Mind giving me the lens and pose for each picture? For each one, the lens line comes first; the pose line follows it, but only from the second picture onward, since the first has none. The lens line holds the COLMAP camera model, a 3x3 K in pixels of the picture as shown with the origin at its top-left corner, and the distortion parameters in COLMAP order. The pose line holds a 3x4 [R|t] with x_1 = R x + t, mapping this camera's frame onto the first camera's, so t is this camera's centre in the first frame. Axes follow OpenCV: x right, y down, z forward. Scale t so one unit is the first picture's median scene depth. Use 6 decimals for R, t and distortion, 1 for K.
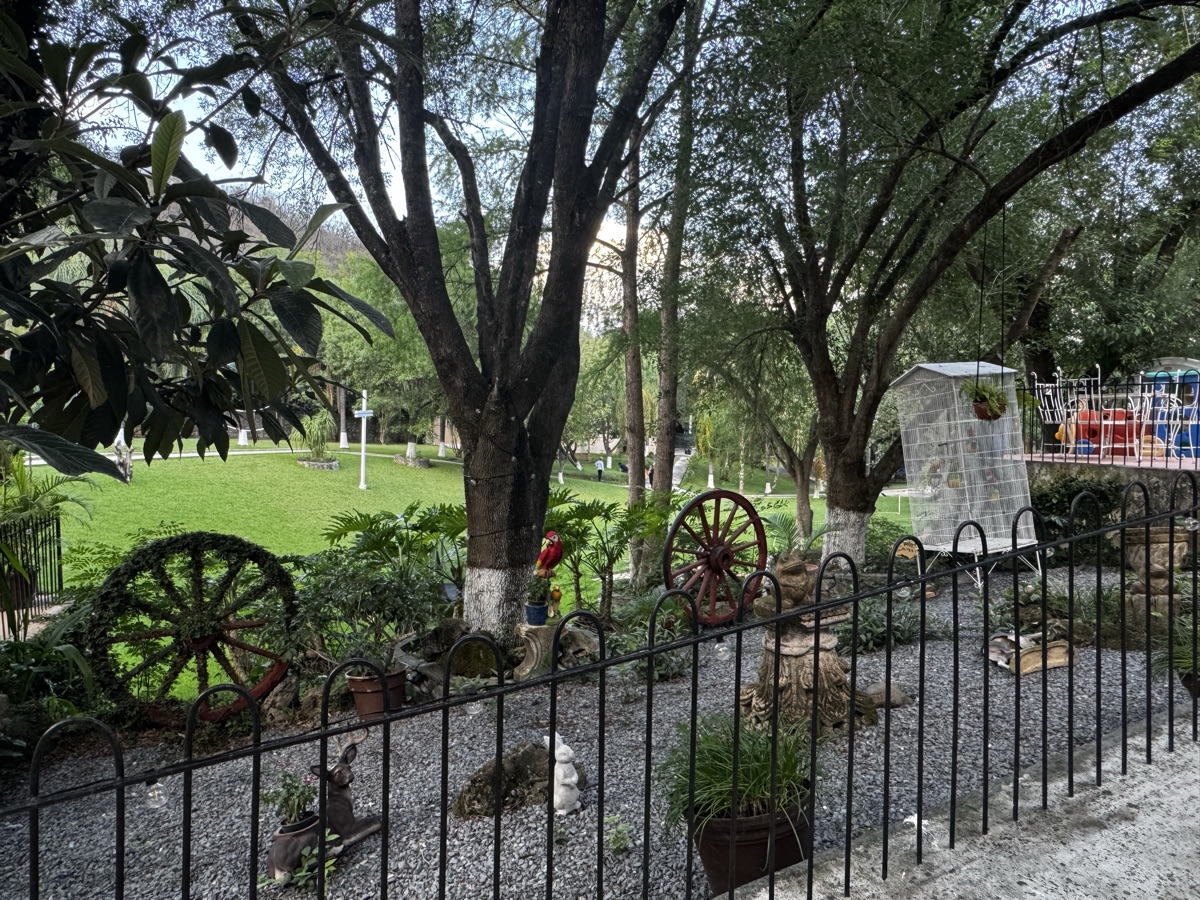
lens RADIAL K [[788.4, 0, 600.0], [0, 788.4, 450.0], [0, 0, 1]] dist [0.000197, 0.000703]
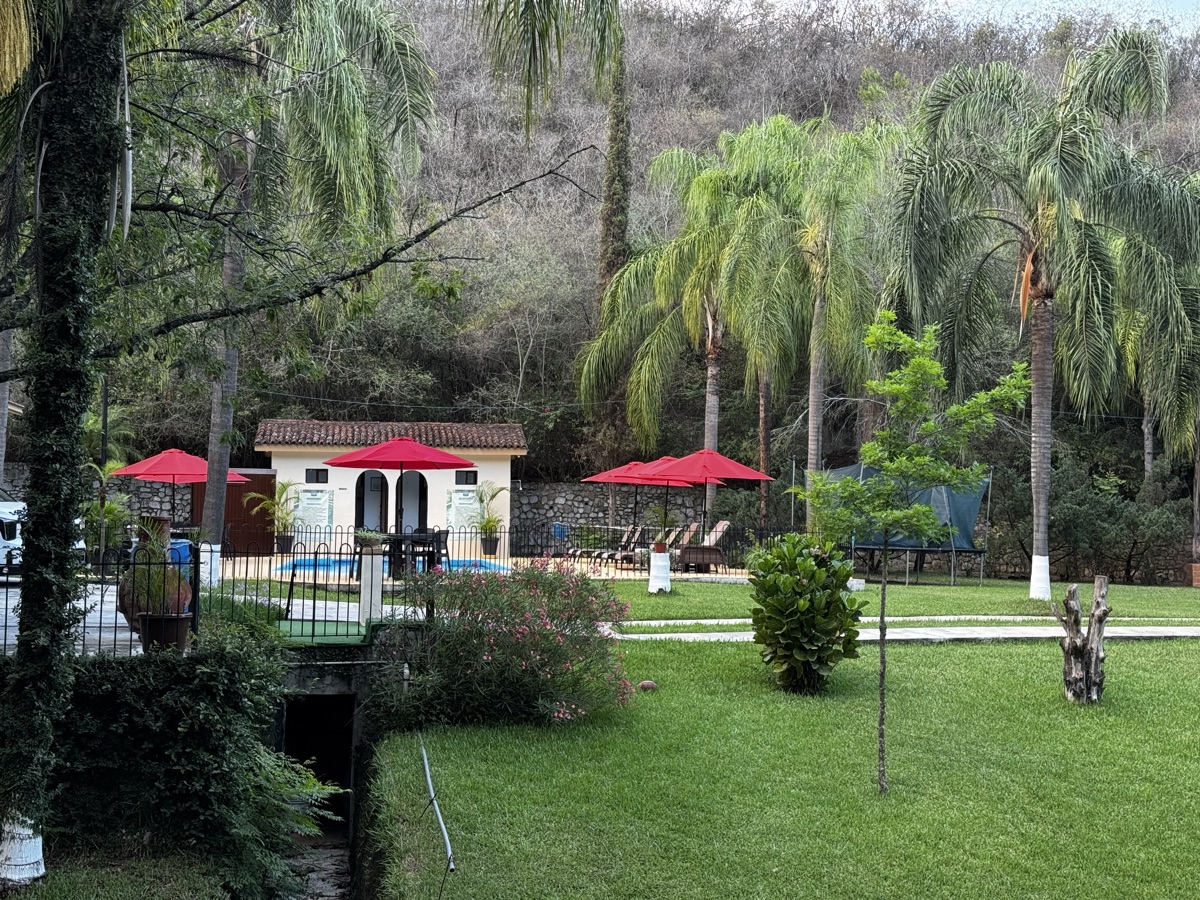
lens RADIAL K [[1658.9, 0, 600.0], [0, 1658.9, 450.0], [0, 0, 1]] dist [0.114860, -0.020766]
pose [[0.731282, -0.028993, -0.681459, -0.945709], [-0.038593, 0.995737, -0.083779, 0.000529], [0.680983, 0.087565, 0.727045, 1.115631]]
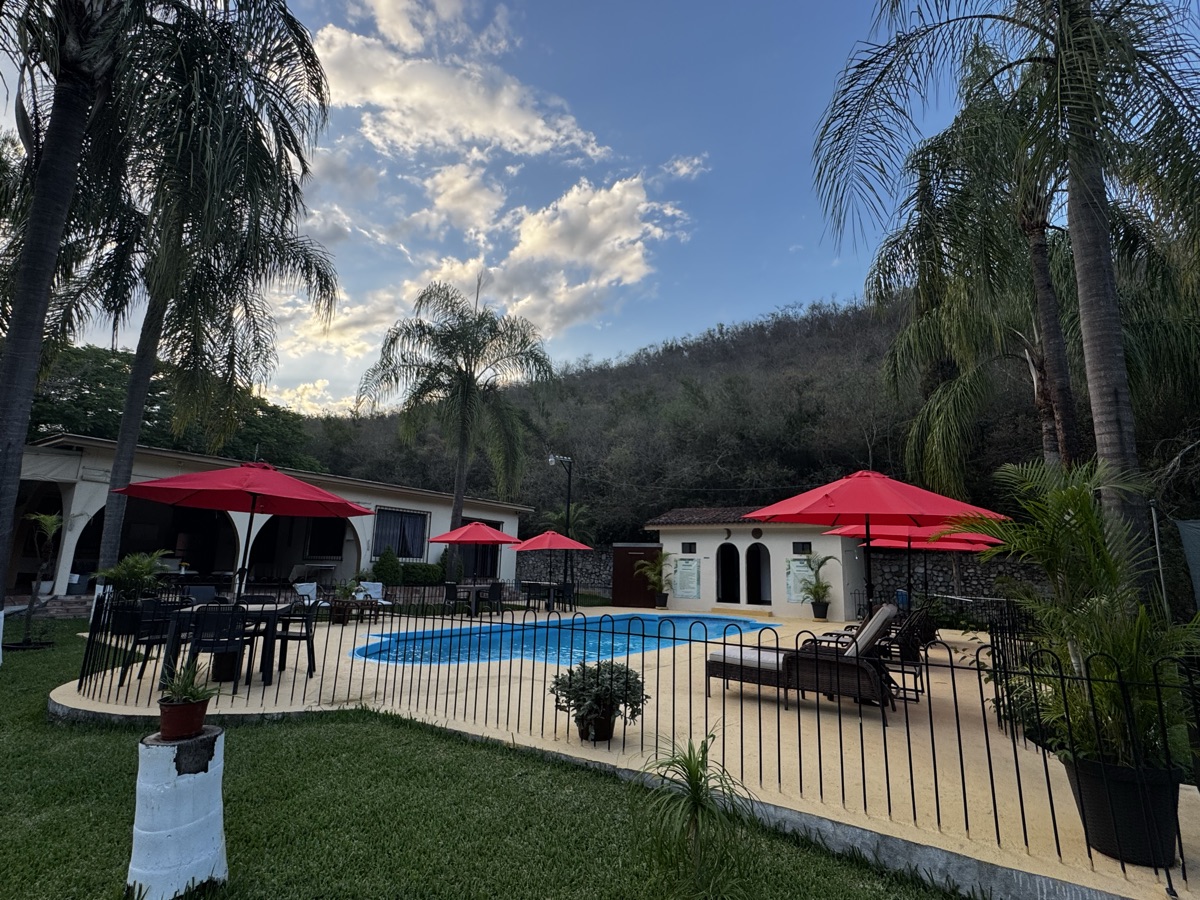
lens RADIAL K [[586.4, 0, 600.0], [0, 586.4, 450.0], [0, 0, 1]] dist [-0.001126, 0.000324]
pose [[0.077007, -0.199370, -0.976894, -3.098116], [-0.077098, 0.975679, -0.205199, -0.230417], [0.994045, 0.091119, 0.059763, 4.342362]]
